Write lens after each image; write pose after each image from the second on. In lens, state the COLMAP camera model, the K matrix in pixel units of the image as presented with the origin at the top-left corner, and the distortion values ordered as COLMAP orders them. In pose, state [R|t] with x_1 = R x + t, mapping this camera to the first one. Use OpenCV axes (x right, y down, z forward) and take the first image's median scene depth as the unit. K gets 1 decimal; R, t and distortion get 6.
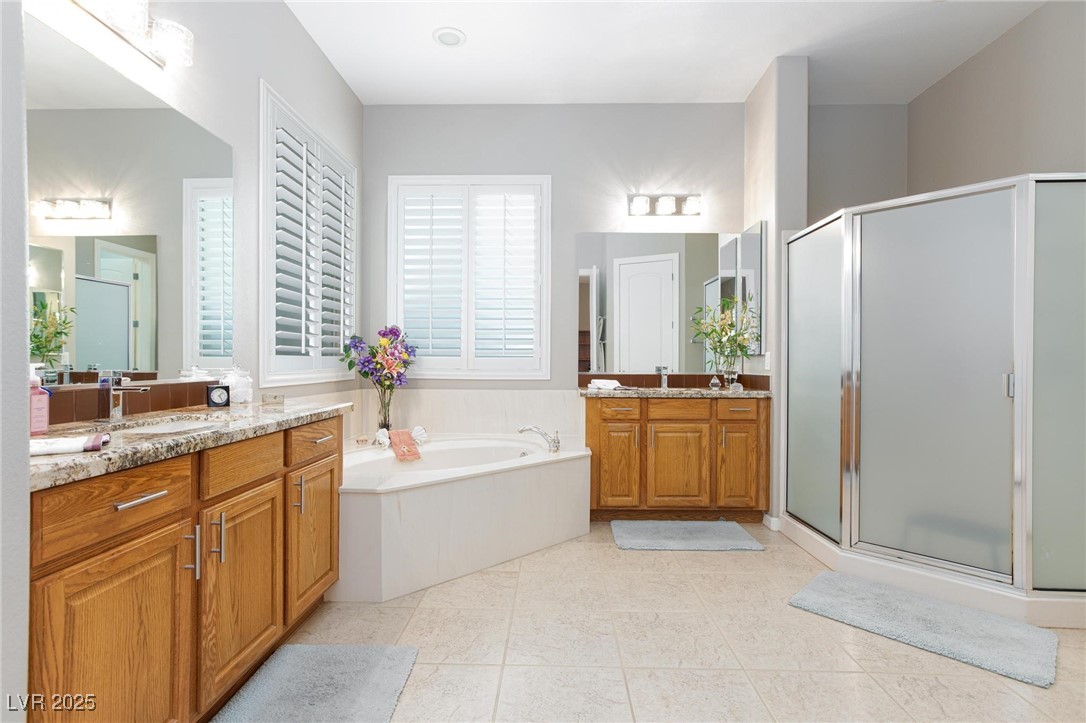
lens RADIAL K [[505.9, 0, 542.5], [0, 505.9, 357.5], [0, 0, 1]] dist [-0.037694, 0.025031]
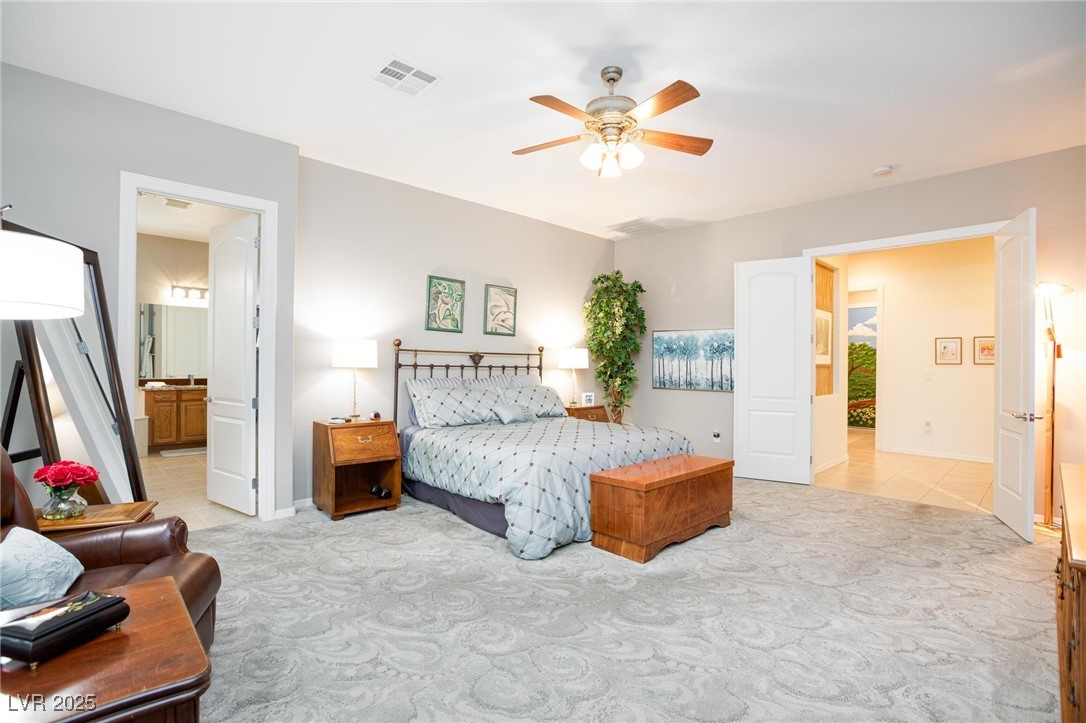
lens RADIAL K [[505.9, 0, 542.5], [0, 505.9, 357.5], [0, 0, 1]] dist [-0.037694, 0.025031]
pose [[0.700849, 0.004278, 0.713296, -0.212763], [-0.009274, 0.999952, 0.003115, -0.073707], [-0.713249, -0.008799, 0.700856, -1.462601]]
